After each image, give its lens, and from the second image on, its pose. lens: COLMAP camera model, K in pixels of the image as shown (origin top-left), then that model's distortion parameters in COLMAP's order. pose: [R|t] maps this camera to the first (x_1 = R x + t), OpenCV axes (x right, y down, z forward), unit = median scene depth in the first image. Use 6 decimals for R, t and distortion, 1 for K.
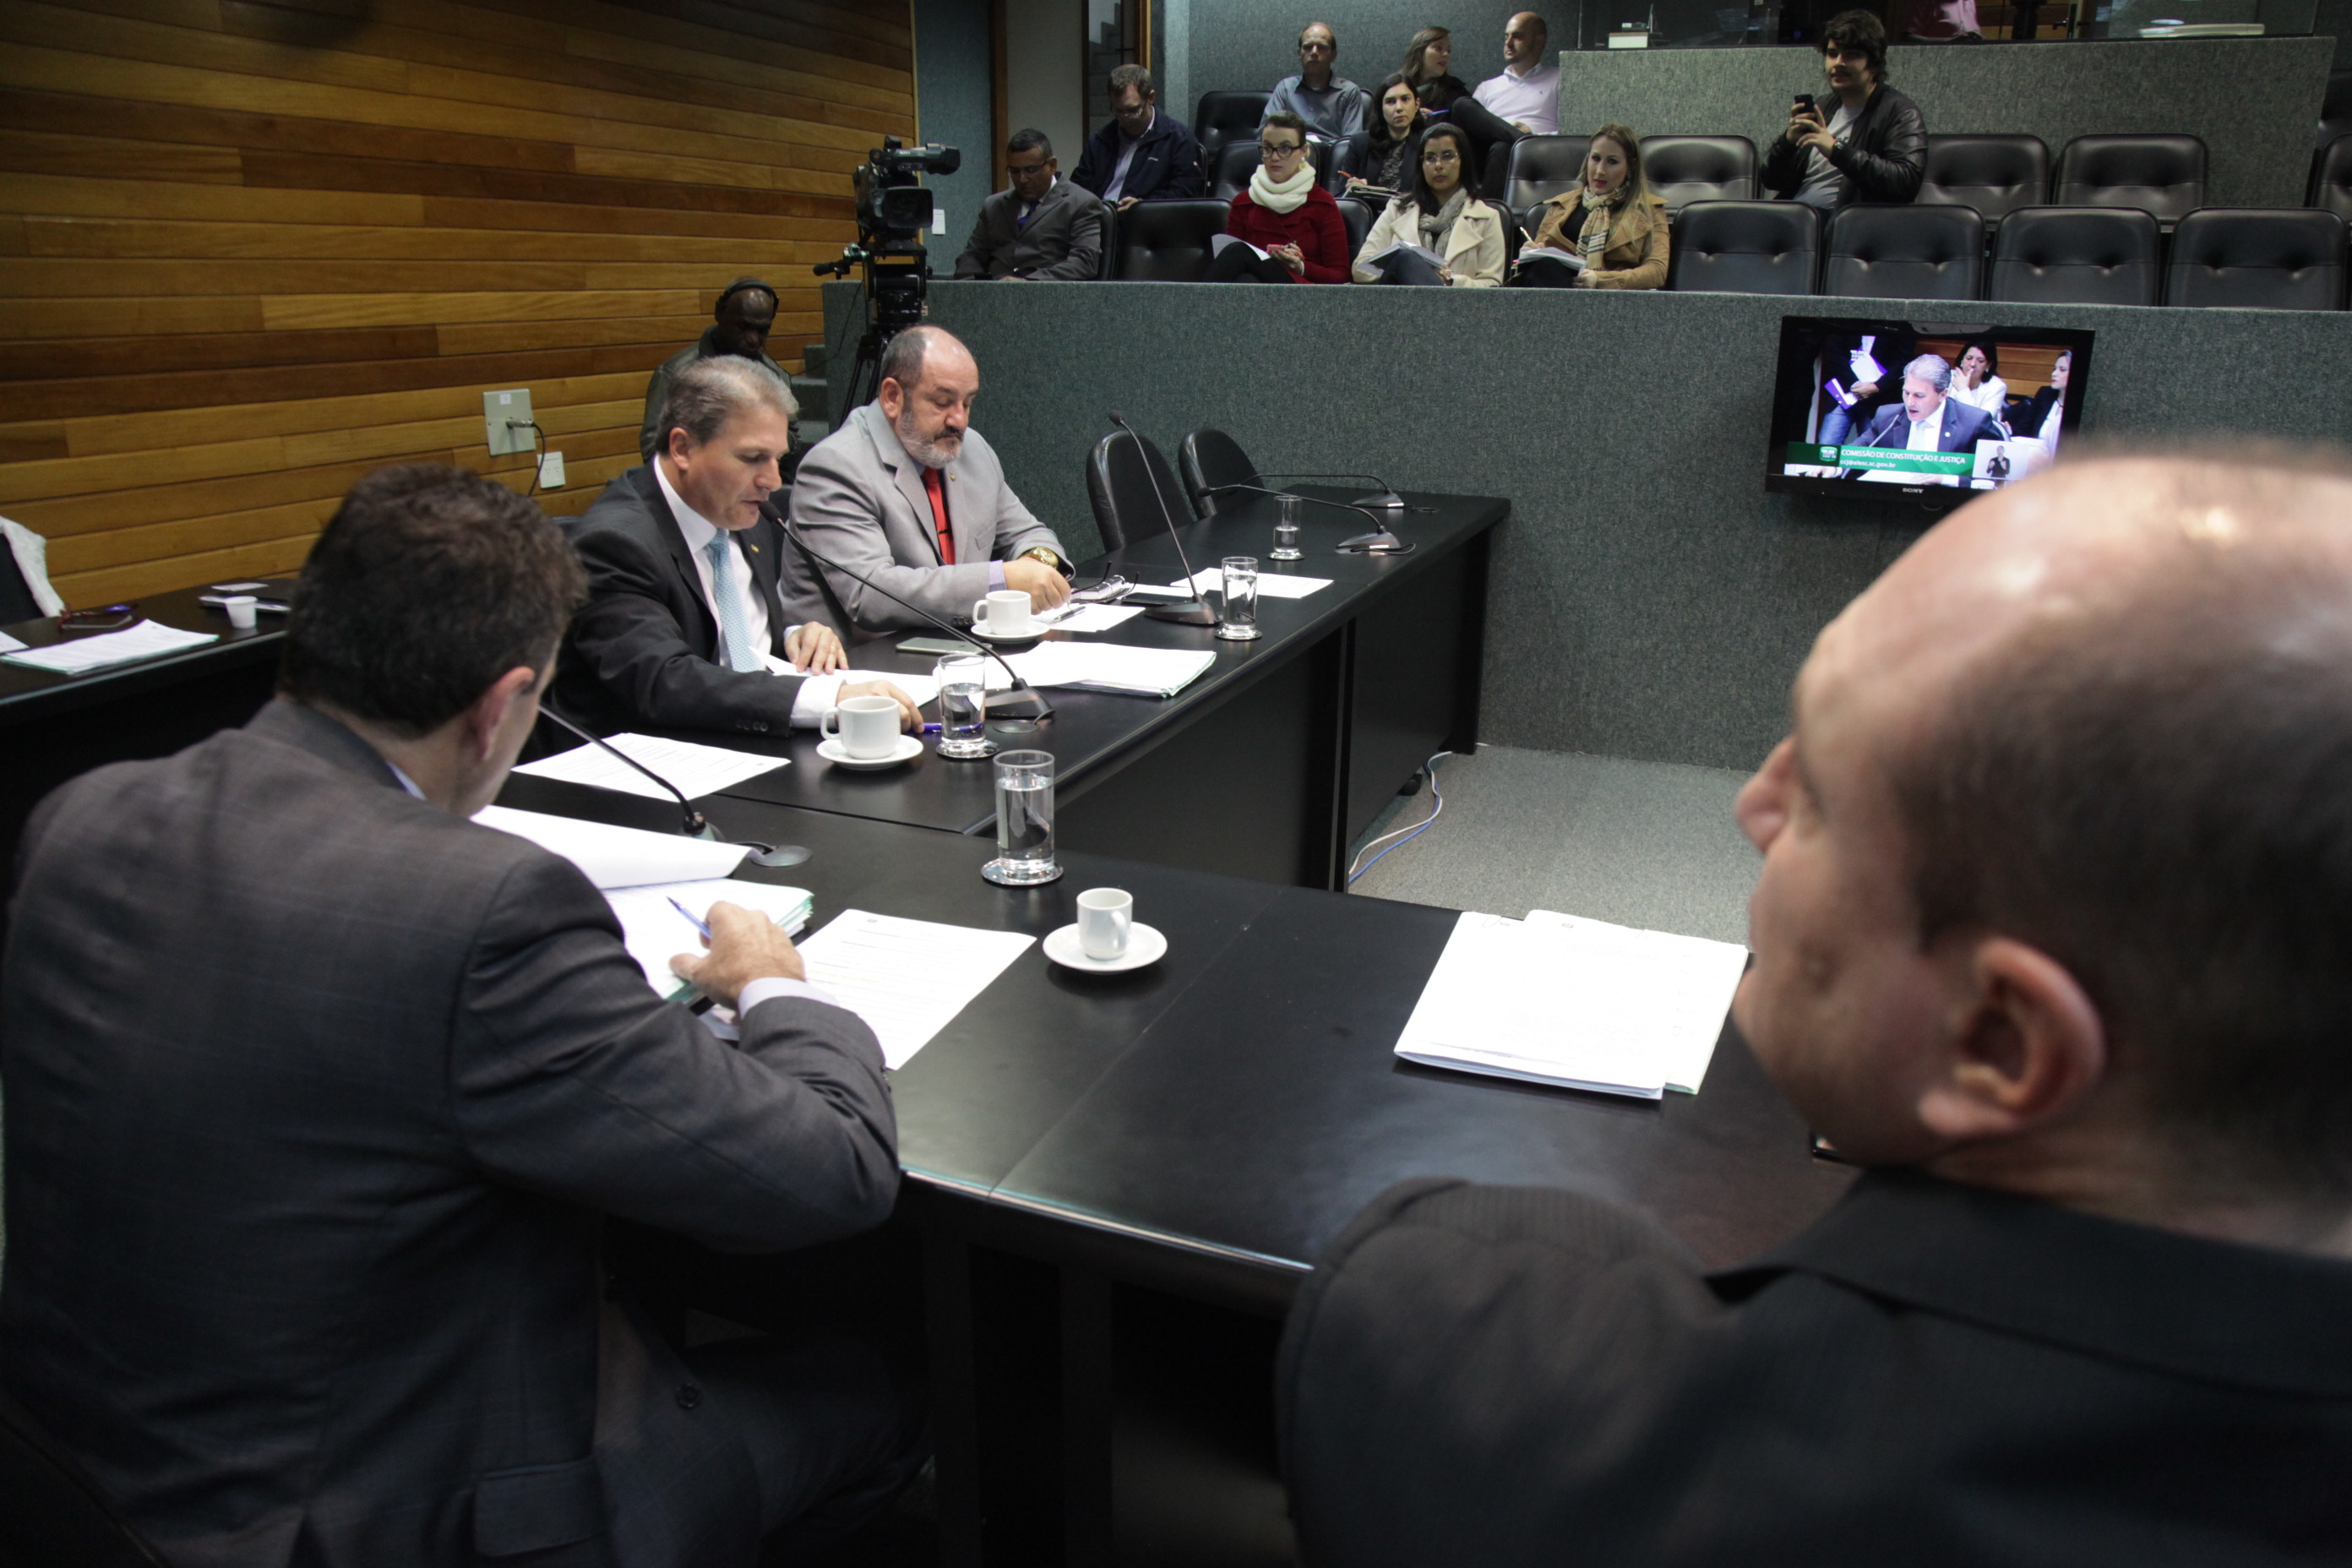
lens RADIAL K [[1617.6, 0, 1198.8], [0, 1617.6, 779.5], [0, 0, 1]] dist [-0.128141, 0.074789]
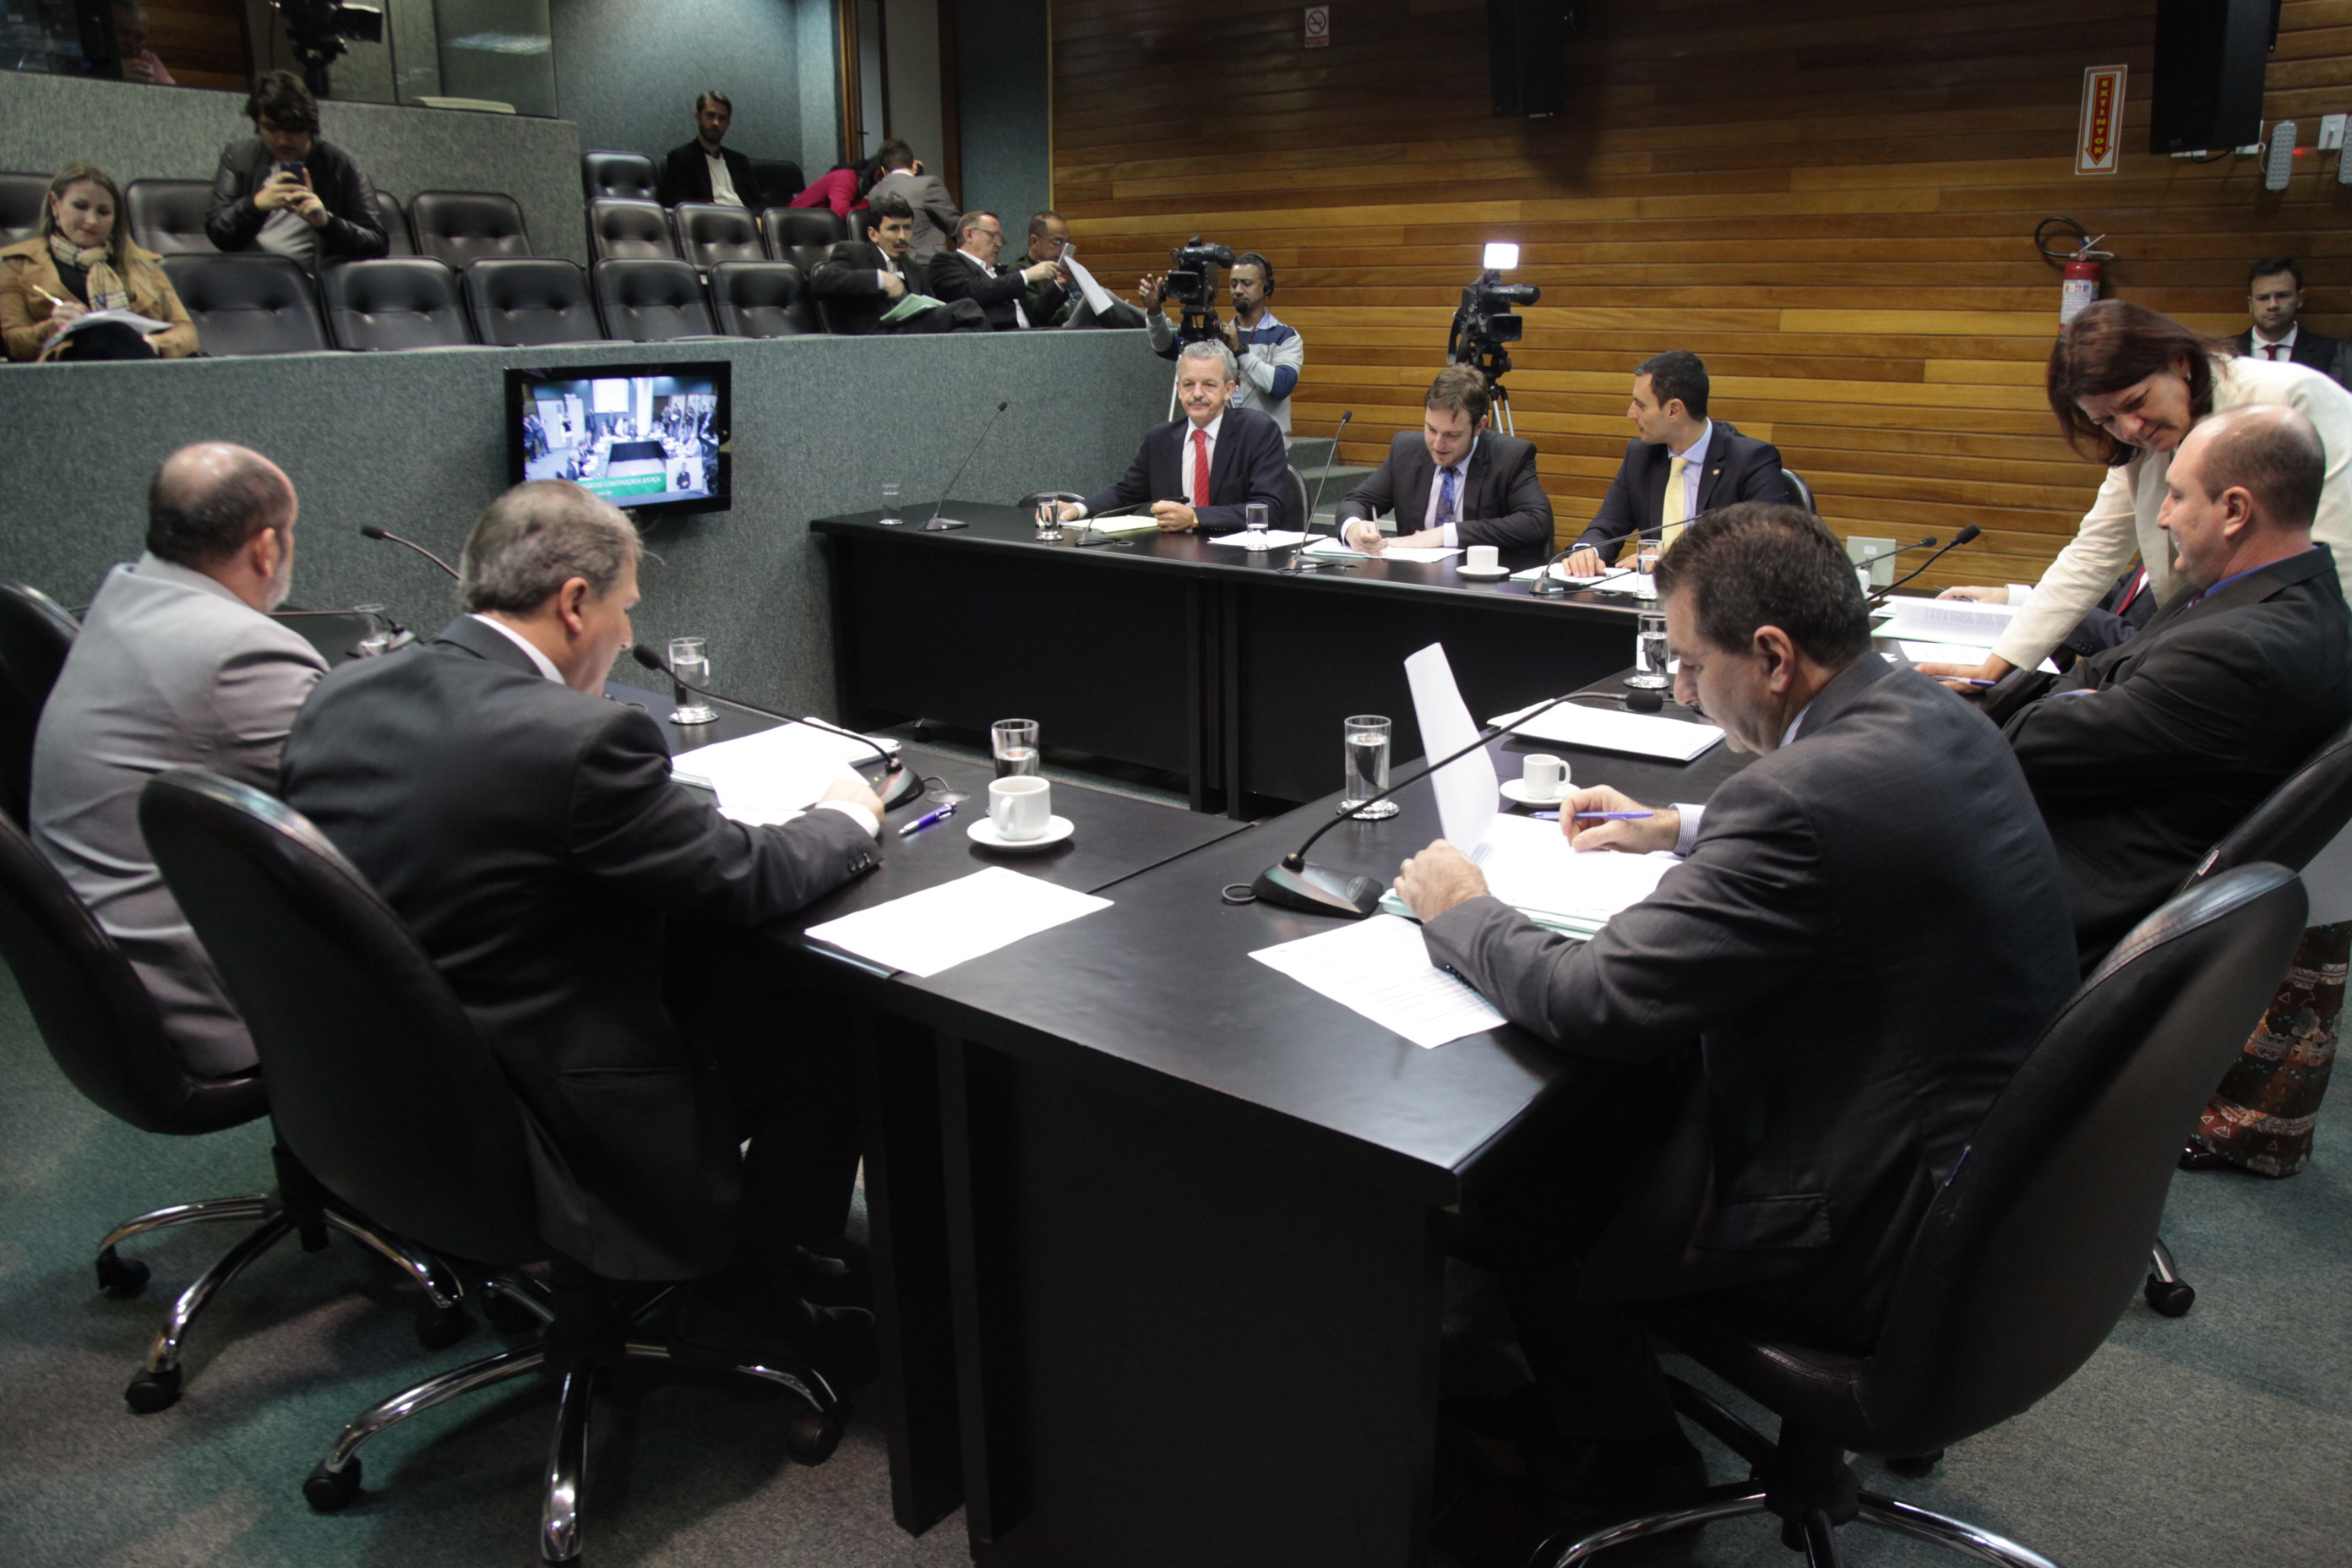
lens RADIAL K [[1617.6, 0, 1198.8], [0, 1617.6, 779.5], [0, 0, 1]] dist [-0.128141, 0.074789]
pose [[0.277385, -0.274482, 0.920716, -0.490909], [0.289151, 0.937740, 0.192444, -0.094558], [-0.916215, 0.212845, 0.339482, 0.251169]]
